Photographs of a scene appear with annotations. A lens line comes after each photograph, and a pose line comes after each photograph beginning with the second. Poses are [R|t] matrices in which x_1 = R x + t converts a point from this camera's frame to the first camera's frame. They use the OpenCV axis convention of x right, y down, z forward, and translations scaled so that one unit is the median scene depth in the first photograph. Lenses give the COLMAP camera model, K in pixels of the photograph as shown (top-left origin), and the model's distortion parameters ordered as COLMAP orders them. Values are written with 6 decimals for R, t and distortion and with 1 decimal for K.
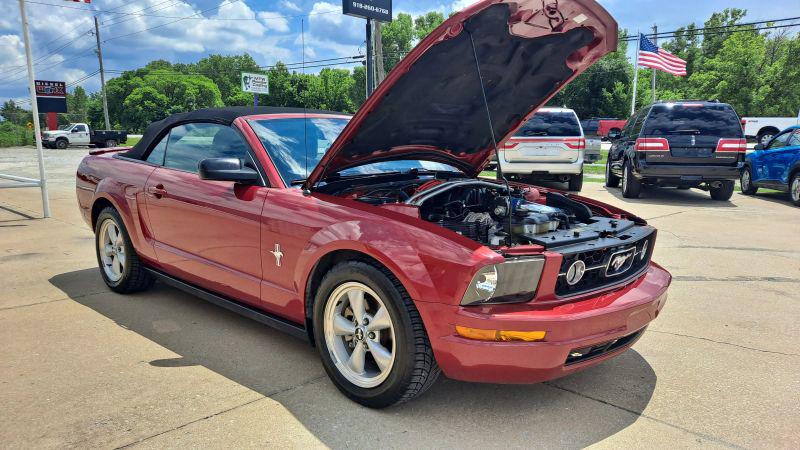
lens RADIAL K [[591.5, 0, 396.2], [0, 591.5, 228.2], [0, 0, 1]] dist [0.049644, -0.056715]
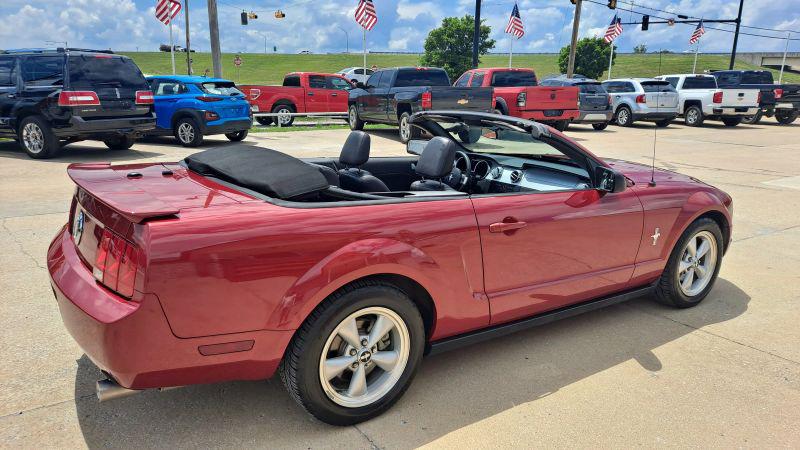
lens RADIAL K [[580.2, 0, 400.7], [0, 580.2, 233.9], [0, 0, 1]] dist [0.058932, -0.067027]
pose [[0.193402, -0.254239, 0.947607, -0.999674], [0.126996, 0.964204, 0.232773, -0.217323], [-0.972866, 0.075324, 0.218766, 0.836384]]
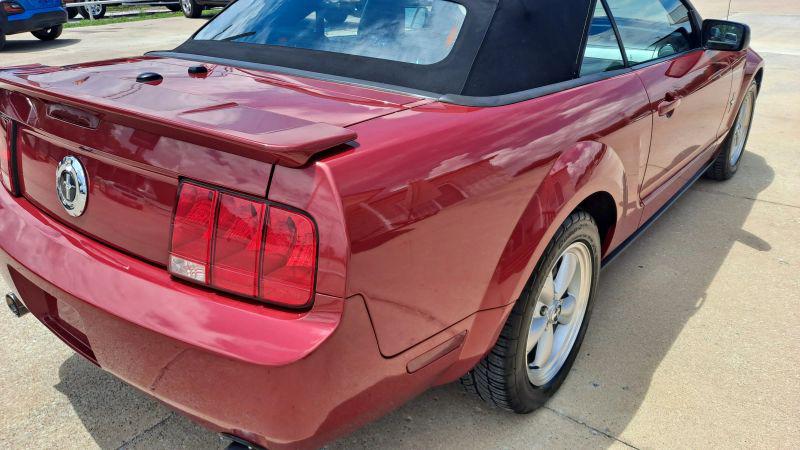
lens RADIAL K [[591.5, 0, 396.2], [0, 591.5, 228.2], [0, 0, 1]] dist [0.049644, -0.056715]
pose [[-0.102294, -0.416908, 0.903174, -0.824020], [0.162008, 0.888833, 0.428637, -0.218472], [-0.981473, 0.190169, -0.023379, 1.122029]]
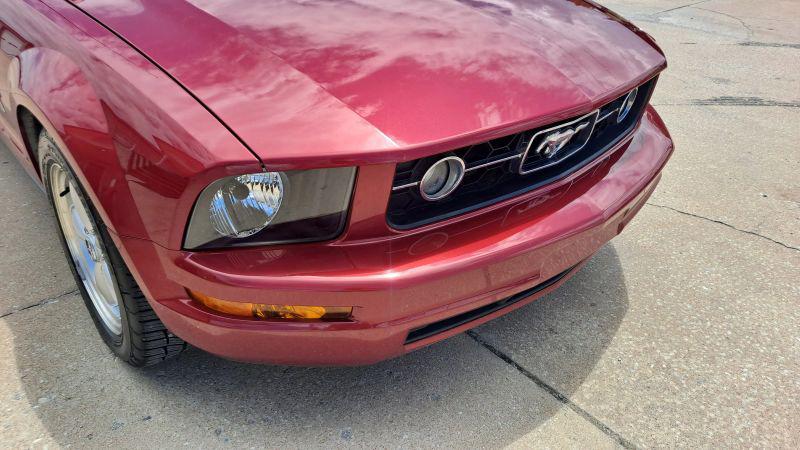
lens RADIAL K [[585.2, 0, 399.8], [0, 585.2, 228.3], [0, 0, 1]] dist [0.052969, -0.054986]
pose [[0.996241, 0.049737, -0.070927, 0.168159], [-0.019377, 0.925952, 0.377145, -0.038918], [0.084433, -0.374352, 0.923435, 0.293840]]
